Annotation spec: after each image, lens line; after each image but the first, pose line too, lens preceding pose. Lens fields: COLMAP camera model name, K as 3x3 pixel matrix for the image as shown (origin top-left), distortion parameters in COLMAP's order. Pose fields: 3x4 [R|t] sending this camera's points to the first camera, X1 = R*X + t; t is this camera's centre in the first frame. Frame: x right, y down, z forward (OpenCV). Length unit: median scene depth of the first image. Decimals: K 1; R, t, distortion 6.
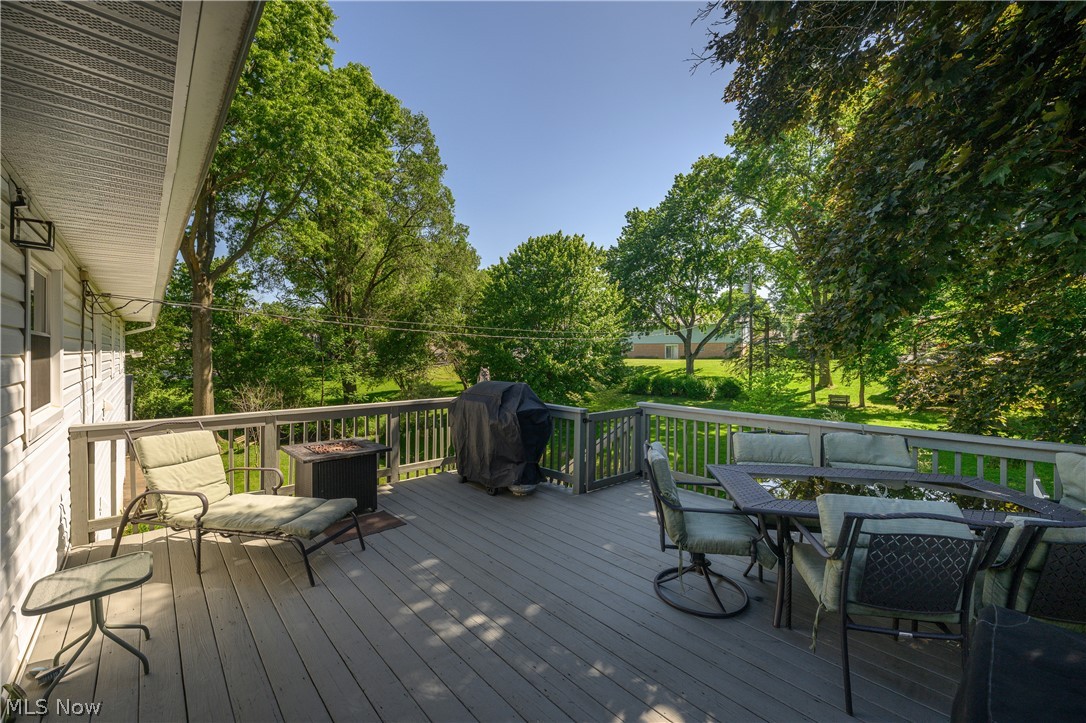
lens RADIAL K [[427.6, 0, 540.9], [0, 427.6, 358.2], [0, 0, 1]] dist [-0.001804, 0.000196]
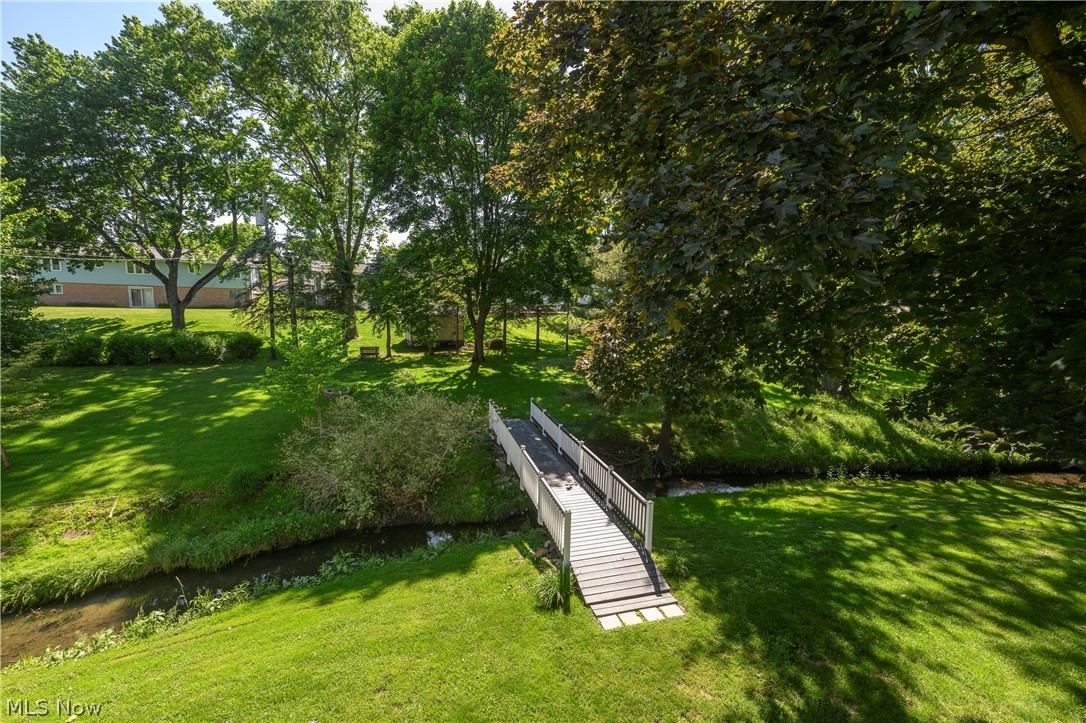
lens RADIAL K [[427.6, 0, 539.1], [0, 427.6, 359.7], [0, 0, 1]] dist [-0.001804, 0.000196]
pose [[0.501986, -0.093329, 0.859825, 0.032214], [-0.009999, 0.993468, 0.113672, 0.000082], [-0.864818, -0.065659, 0.497774, 0.122036]]
